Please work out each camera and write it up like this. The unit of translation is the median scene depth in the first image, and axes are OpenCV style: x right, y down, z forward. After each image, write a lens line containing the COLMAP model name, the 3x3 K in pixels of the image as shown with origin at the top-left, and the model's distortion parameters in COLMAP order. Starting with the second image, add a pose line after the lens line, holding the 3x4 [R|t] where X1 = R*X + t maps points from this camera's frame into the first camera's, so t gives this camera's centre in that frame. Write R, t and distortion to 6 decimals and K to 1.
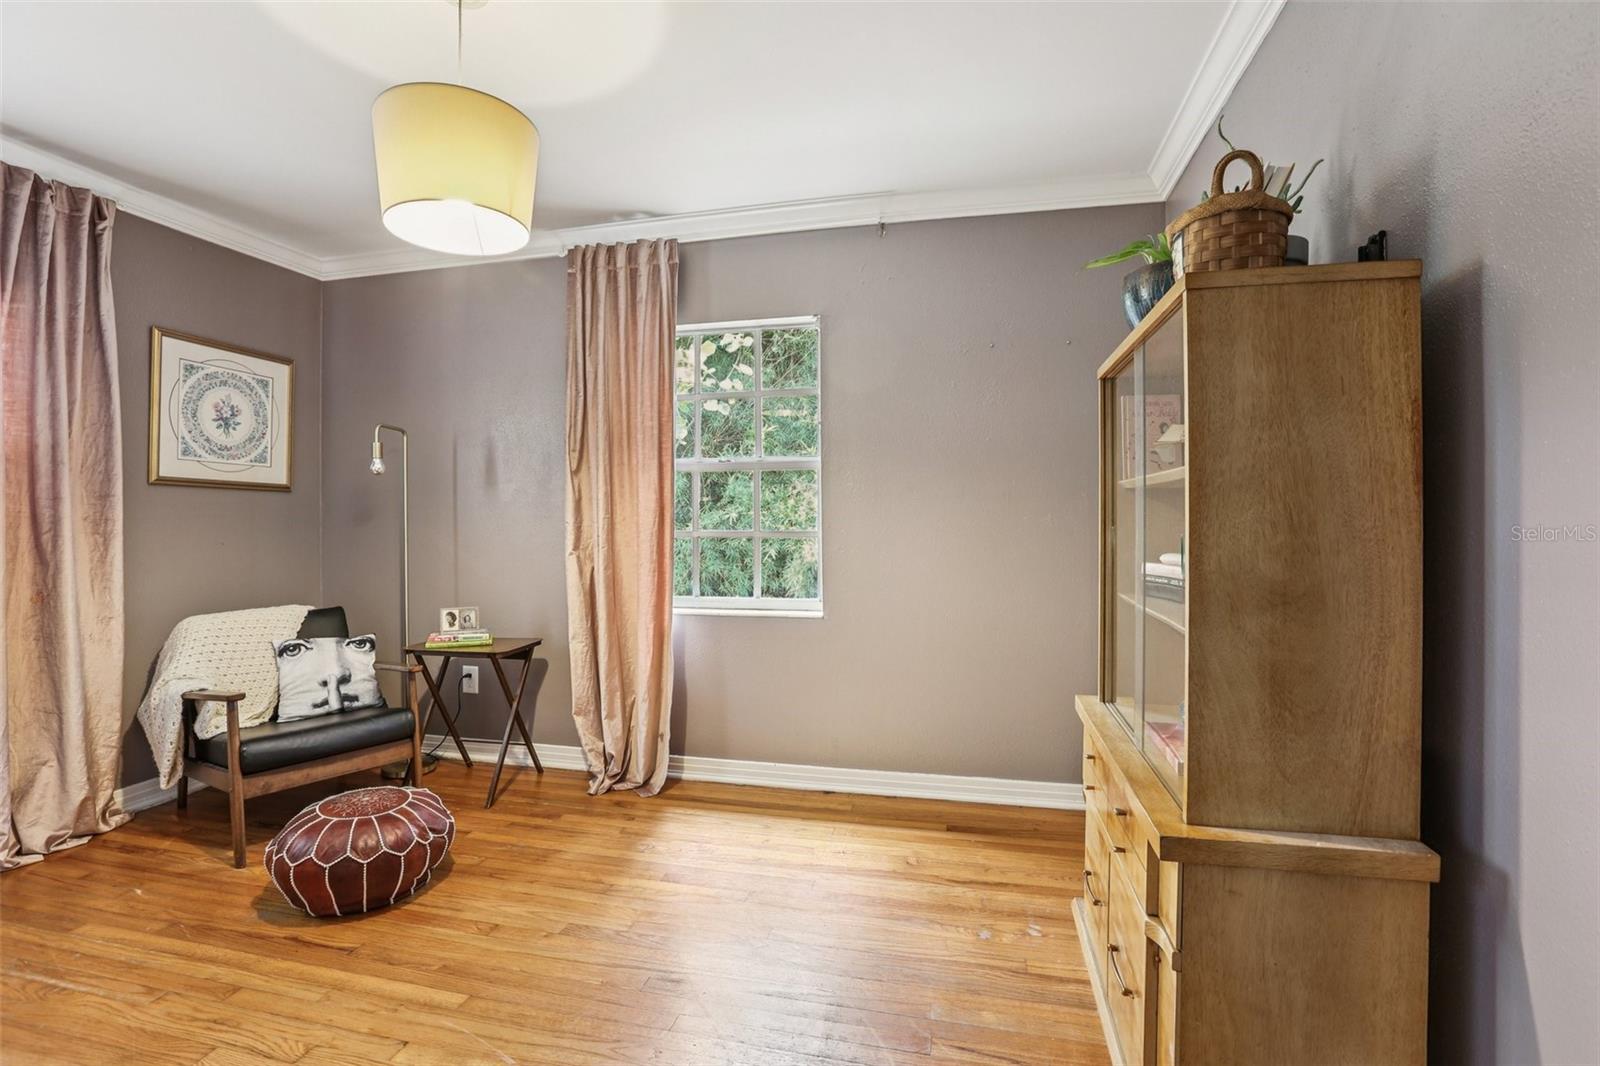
lens RADIAL K [[725.9, 0, 797.0], [0, 725.9, 520.8], [0, 0, 1]] dist [-0.060373, 0.022795]
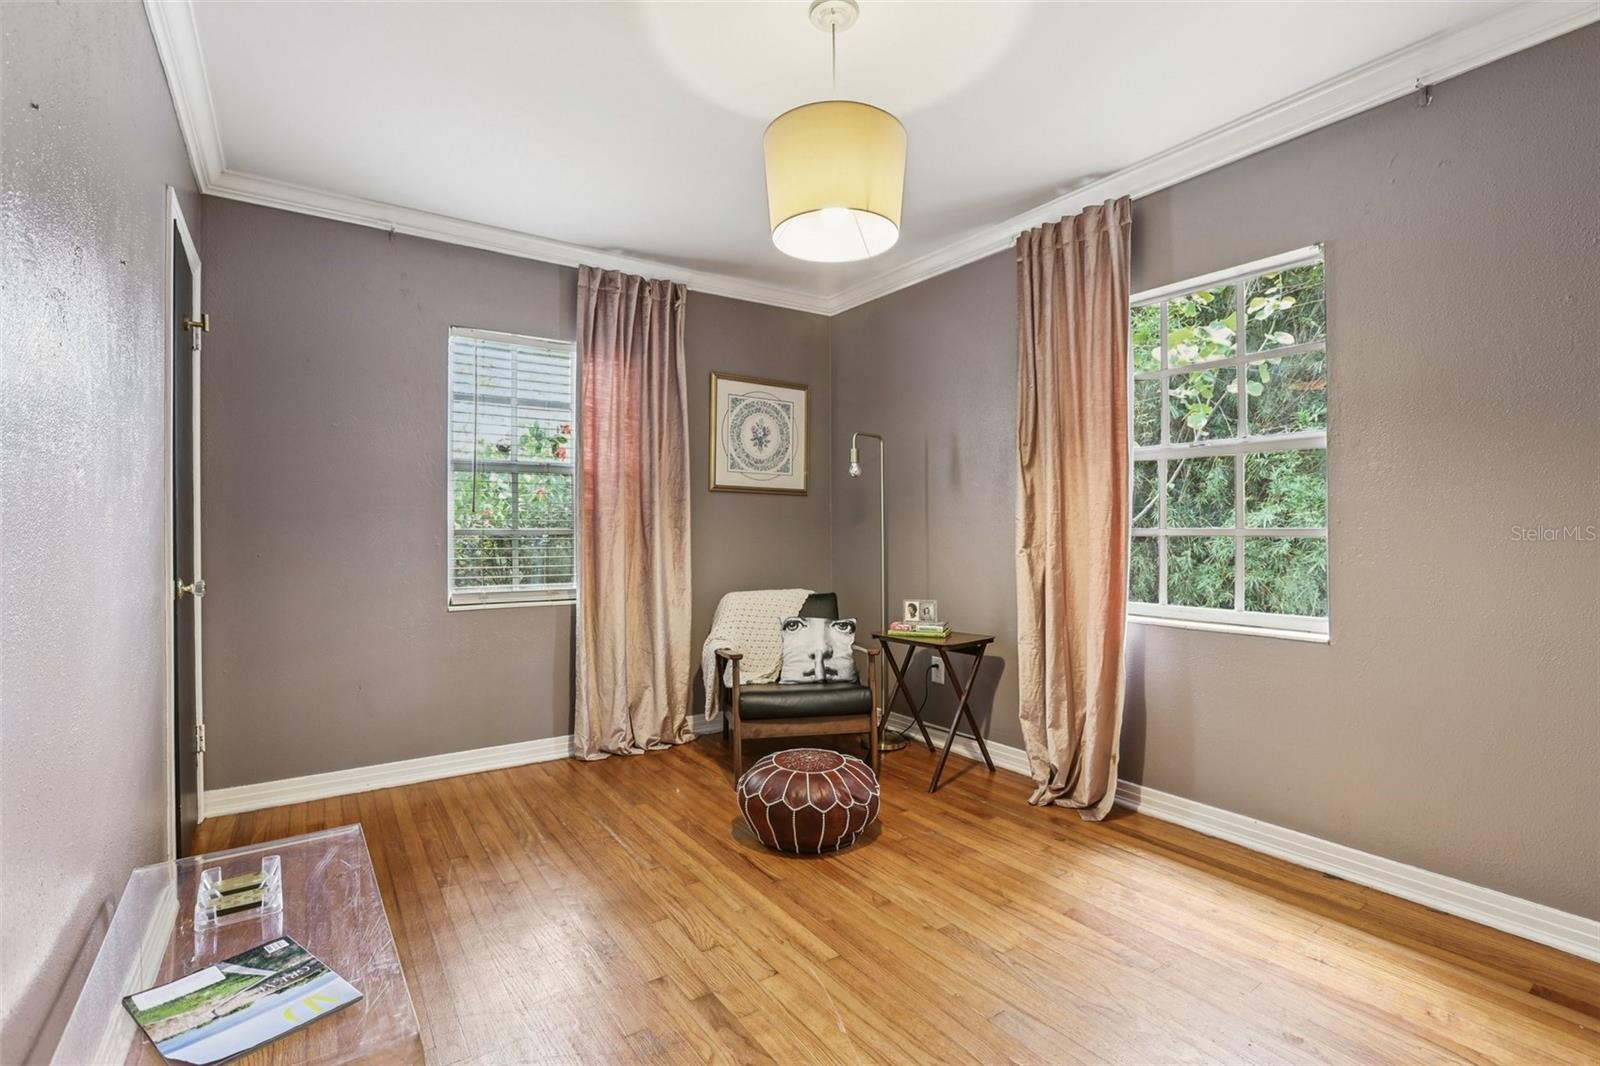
lens RADIAL K [[724.6, 0, 801.6], [0, 724.6, 530.2], [0, 0, 1]] dist [-0.060170, 0.024955]
pose [[0.747242, 0.005666, -0.664528, 0.114940], [-0.002686, 0.999981, 0.005506, 0.013212], [0.664547, -0.002329, 0.747243, 0.087067]]
